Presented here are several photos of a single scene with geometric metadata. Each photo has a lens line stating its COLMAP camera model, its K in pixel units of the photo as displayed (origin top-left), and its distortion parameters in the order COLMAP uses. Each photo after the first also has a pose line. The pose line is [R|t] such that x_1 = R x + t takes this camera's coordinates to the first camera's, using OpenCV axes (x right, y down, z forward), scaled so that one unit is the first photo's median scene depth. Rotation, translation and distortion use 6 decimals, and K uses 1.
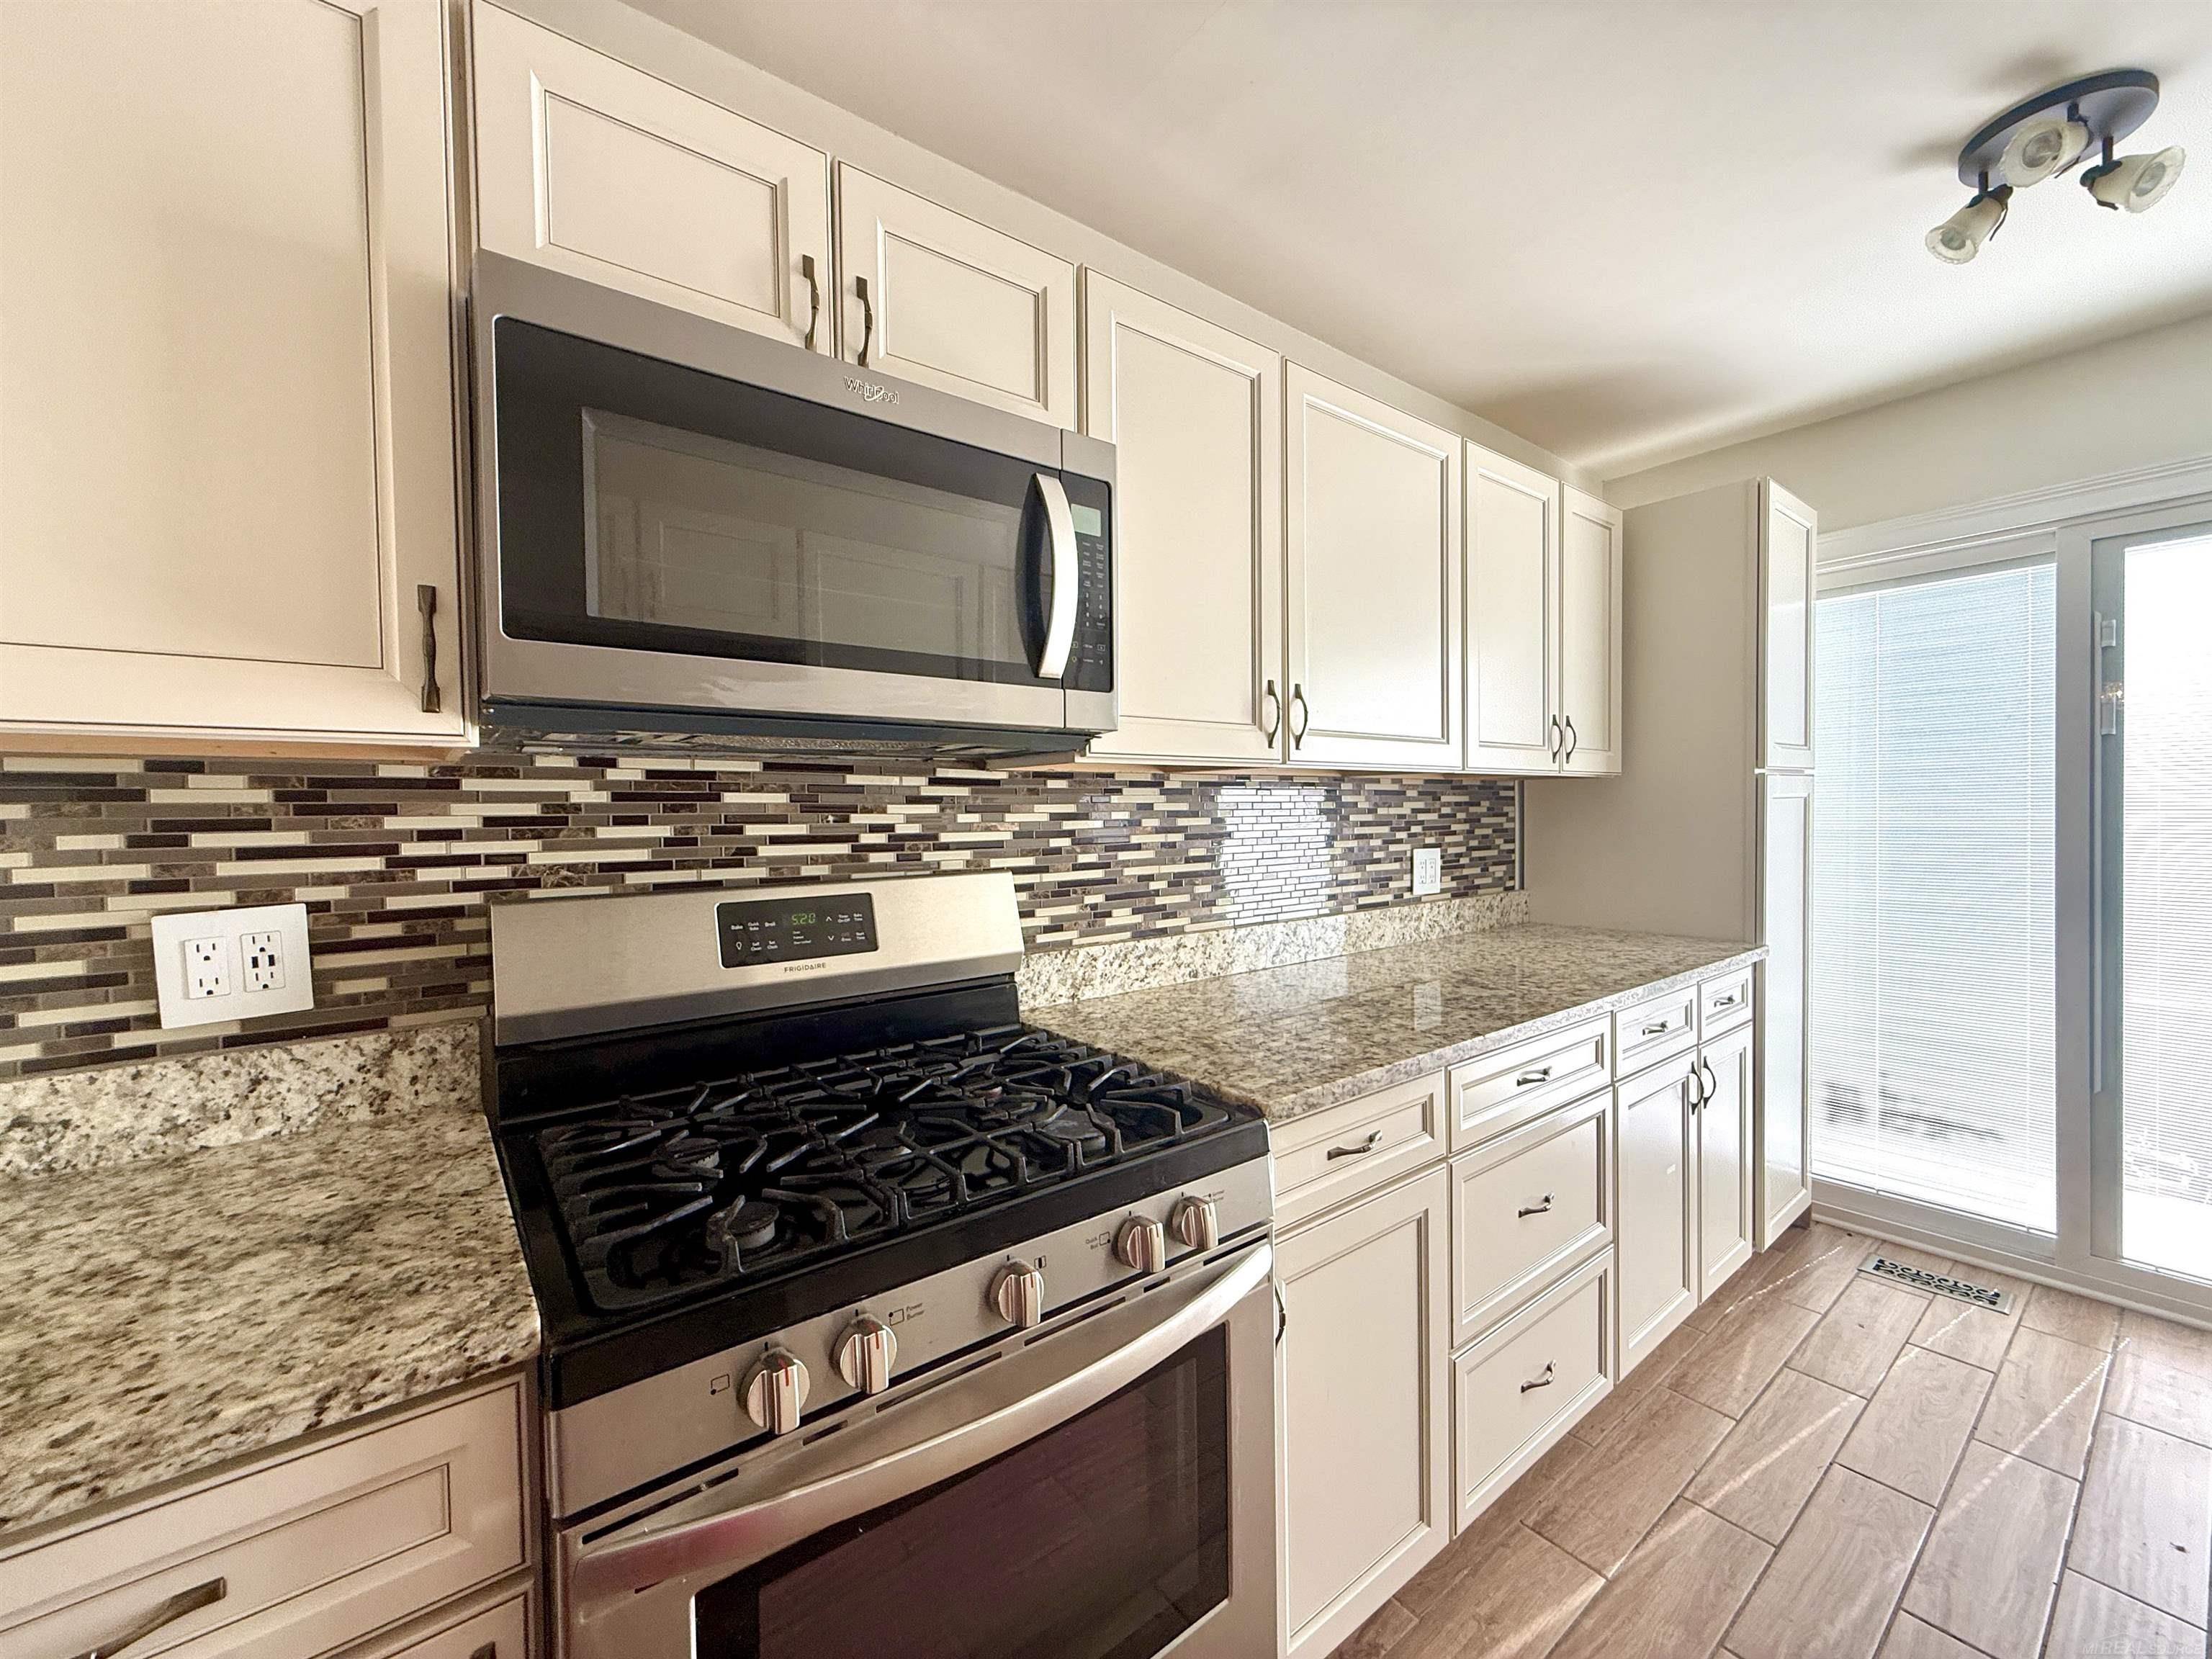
lens RADIAL K [[884.6, 0, 1096.8], [0, 884.6, 828.4], [0, 0, 1]] dist [-0.001505, -0.000241]
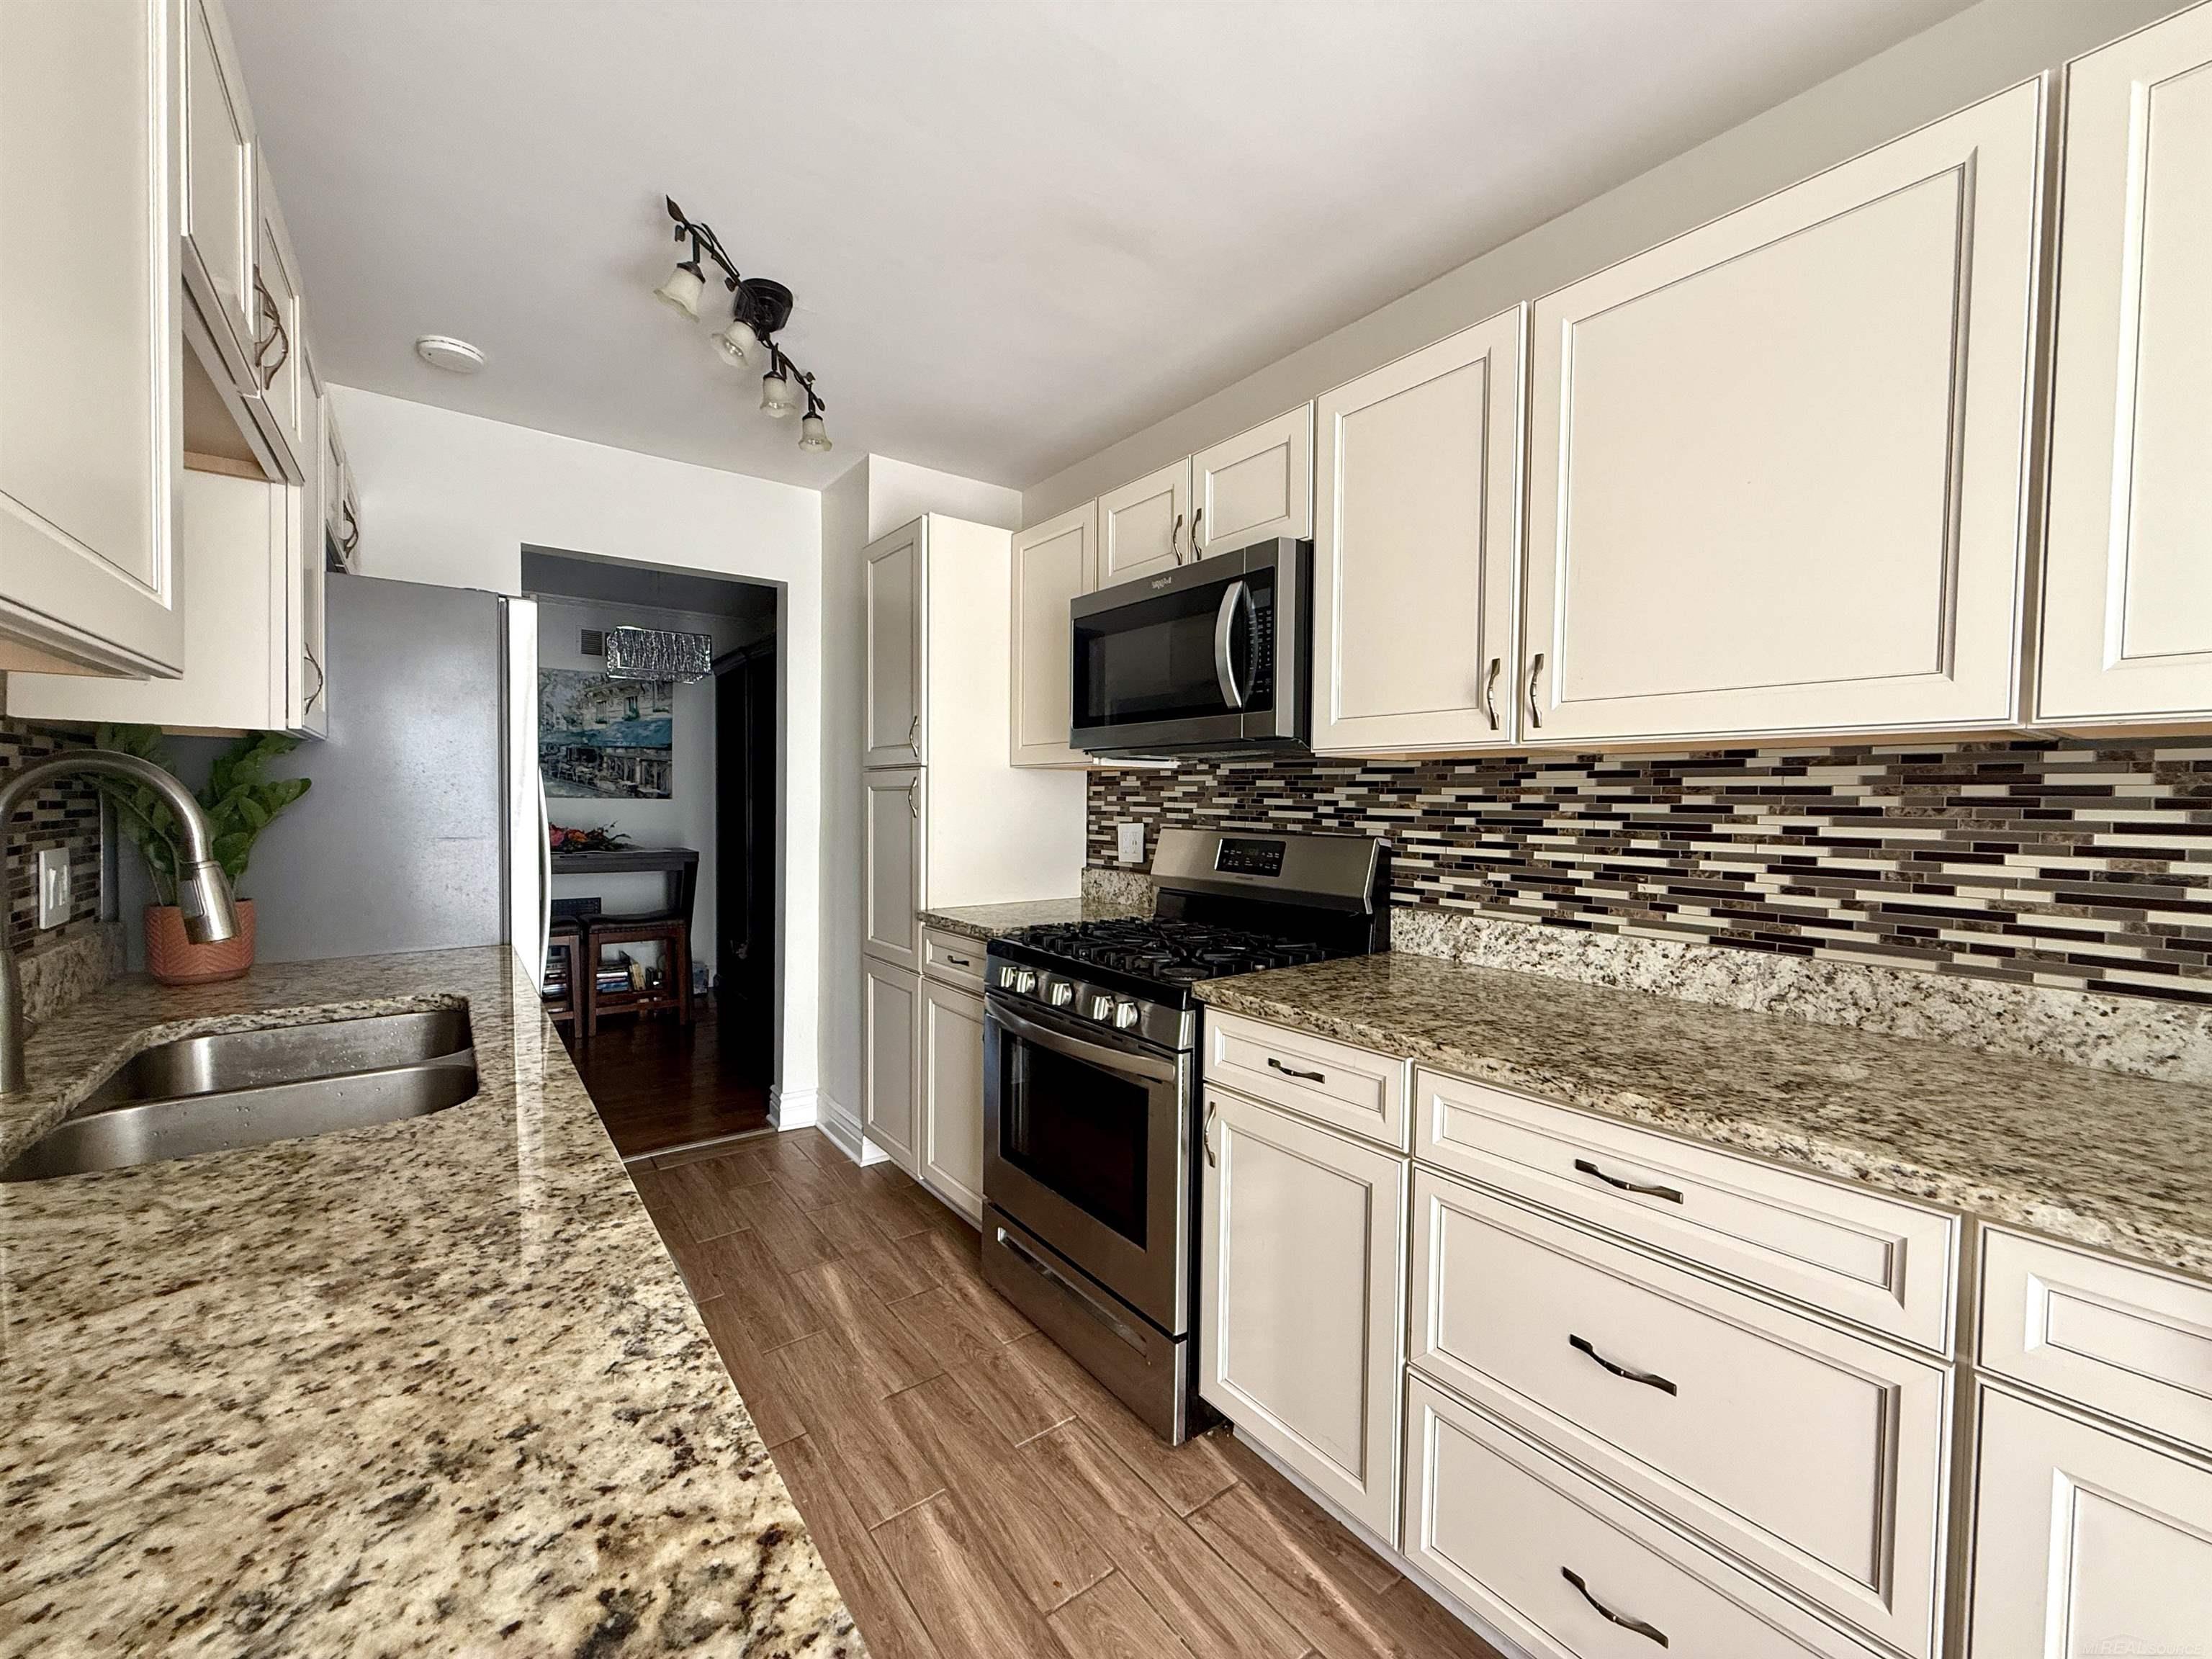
lens RADIAL K [[884.6, 0, 1097.8], [0, 884.6, 825.0], [0, 0, 1]] dist [-0.001505, -0.000241]
pose [[-0.011908, 0.049510, -0.998703, 1.113484], [-0.023478, 0.998484, 0.049779, -0.025122], [0.999653, 0.024040, -0.010728, 0.551454]]
